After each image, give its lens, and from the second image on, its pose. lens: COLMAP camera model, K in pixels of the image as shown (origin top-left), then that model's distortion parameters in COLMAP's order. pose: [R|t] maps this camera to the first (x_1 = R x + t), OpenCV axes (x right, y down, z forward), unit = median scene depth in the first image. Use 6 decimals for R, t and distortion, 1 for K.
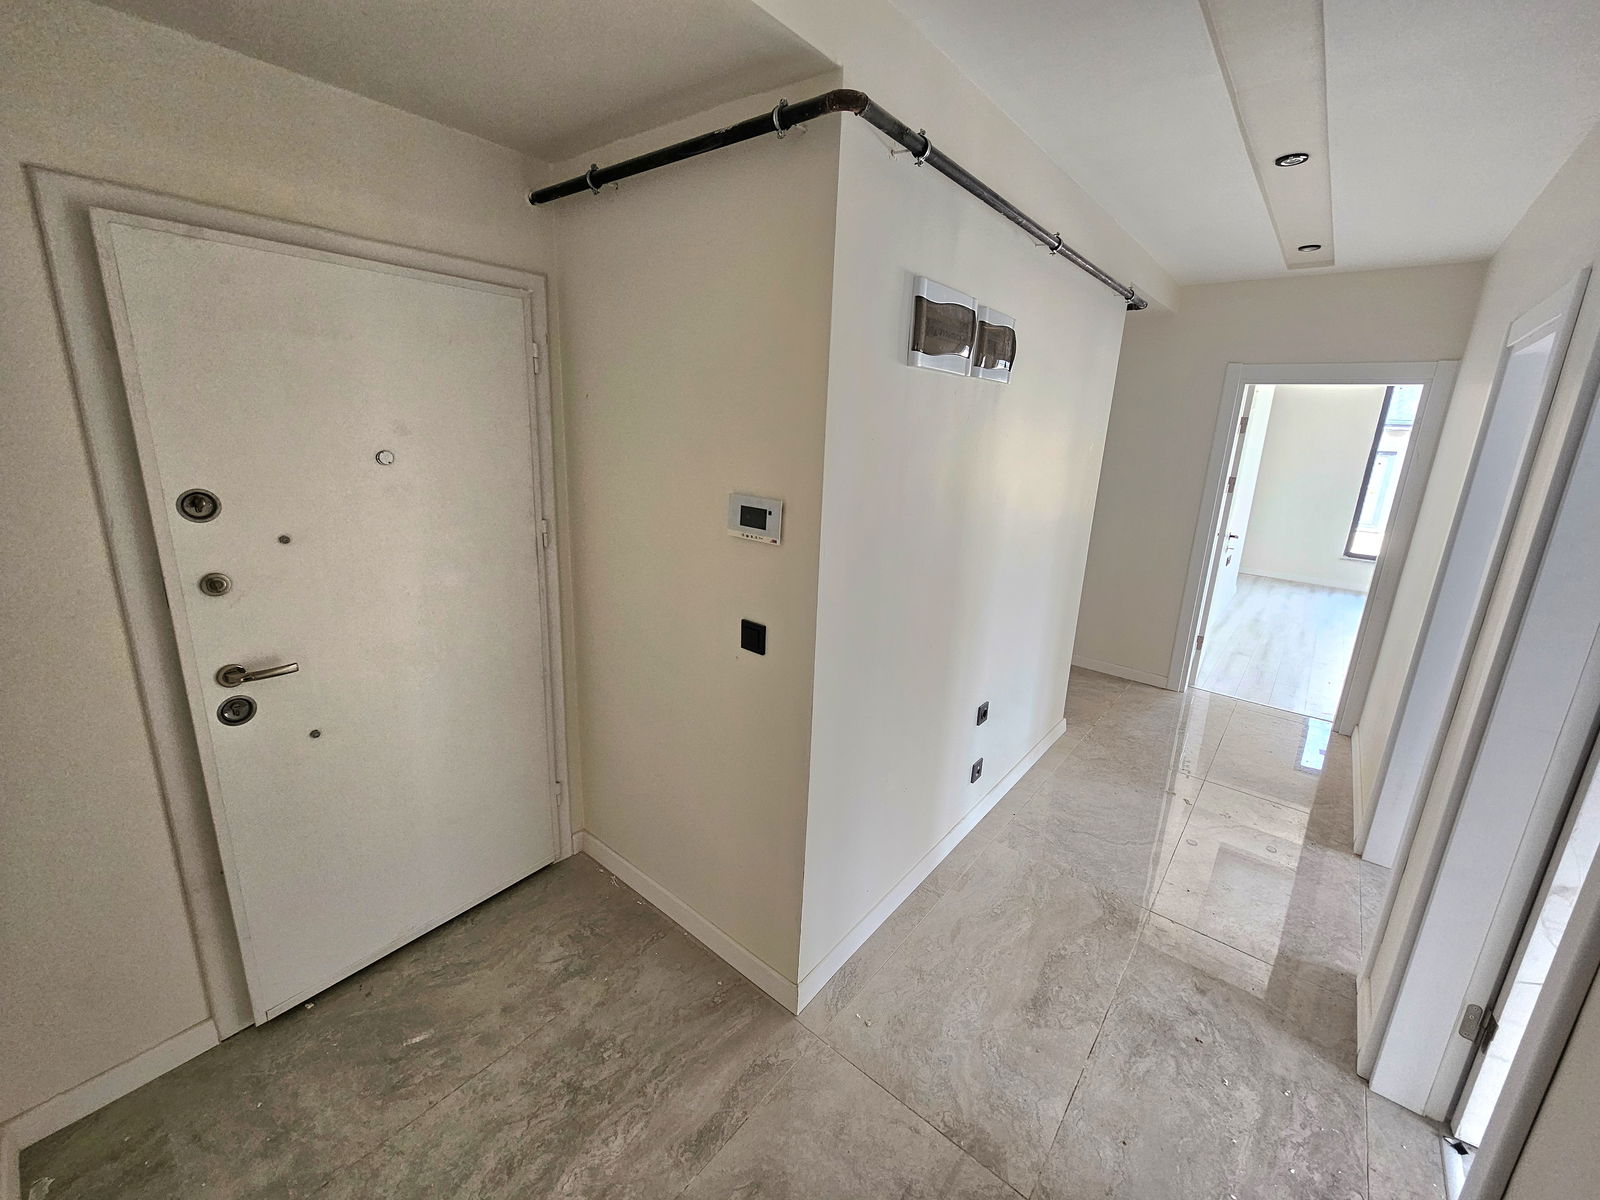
lens RADIAL K [[655.9, 0, 796.6], [0, 655.9, 590.6], [0, 0, 1]] dist [-0.003148, -0.000054]
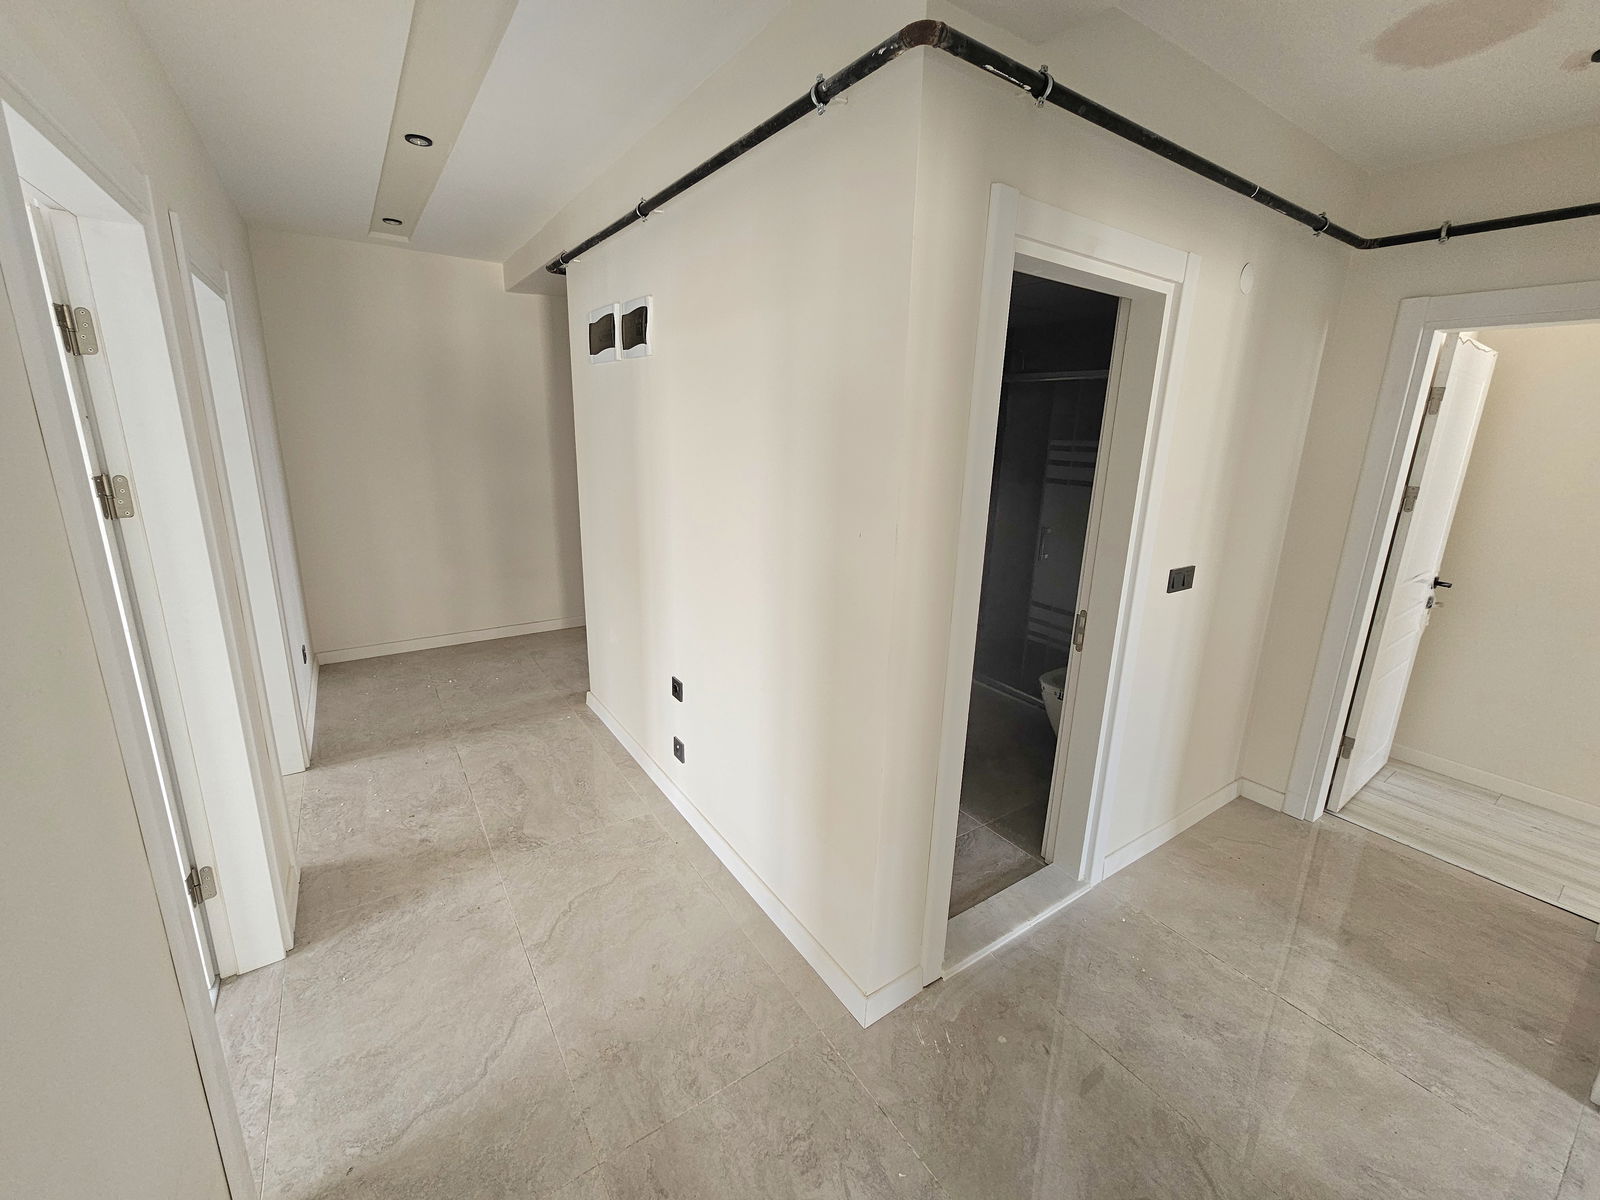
lens RADIAL K [[655.9, 0, 800.1], [0, 655.9, 597.8], [0, 0, 1]] dist [-0.003148, -0.000054]
pose [[-0.285318, 0.197198, -0.937927, 1.485421], [-0.280524, 0.918566, 0.278464, -0.344378], [0.916460, 0.342562, -0.206765, 1.753782]]
